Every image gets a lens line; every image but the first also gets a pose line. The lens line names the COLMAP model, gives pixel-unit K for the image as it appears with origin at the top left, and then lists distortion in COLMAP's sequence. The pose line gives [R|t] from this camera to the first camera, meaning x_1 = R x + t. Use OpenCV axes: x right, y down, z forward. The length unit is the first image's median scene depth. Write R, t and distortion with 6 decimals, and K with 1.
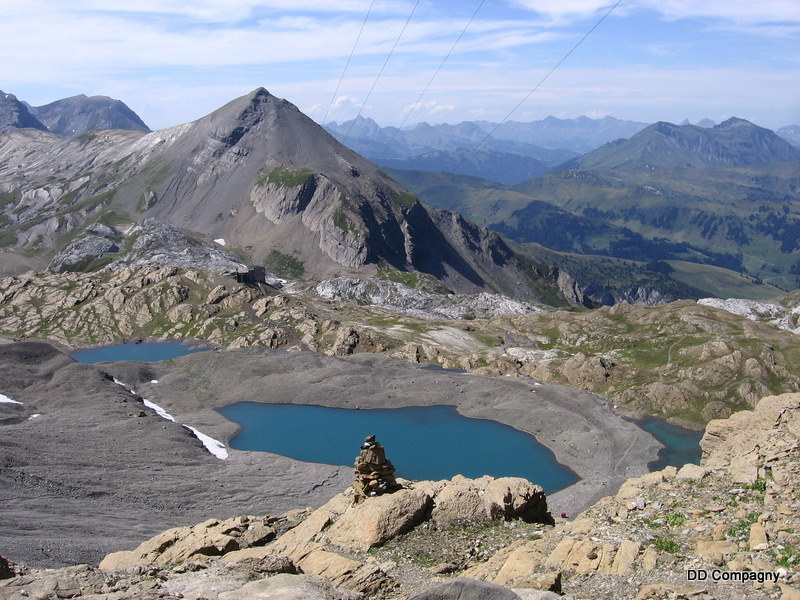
lens RADIAL K [[863.1, 0, 397.8], [0, 863.1, 301.2], [0, 0, 1]] dist [-0.116332, 0.000000]
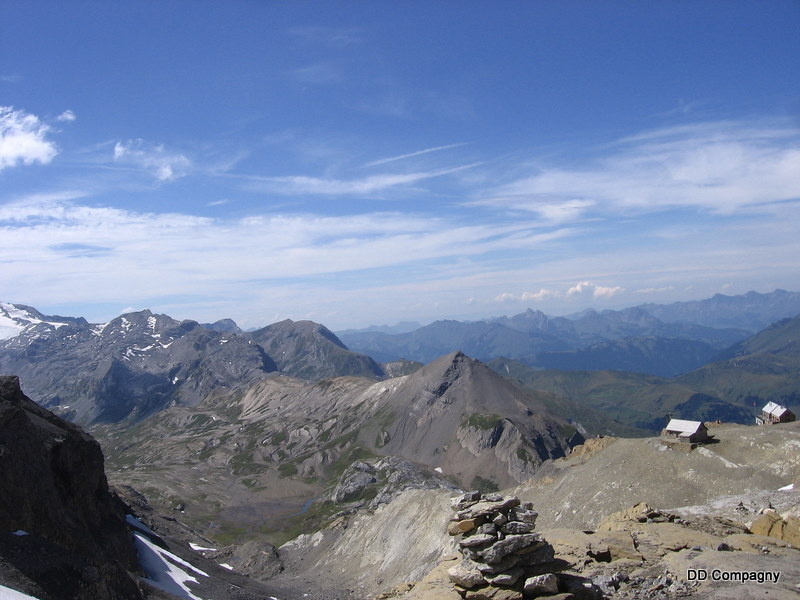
lens RADIAL K [[863.1, 0, 404.0], [0, 863.1, 302.5], [0, 0, 1]] dist [-0.116332, 0.000000]
pose [[0.980500, -0.063586, -0.185948, 0.018965], [0.022831, 0.976657, -0.213587, -0.031100], [0.195189, 0.205176, 0.959064, -0.382867]]
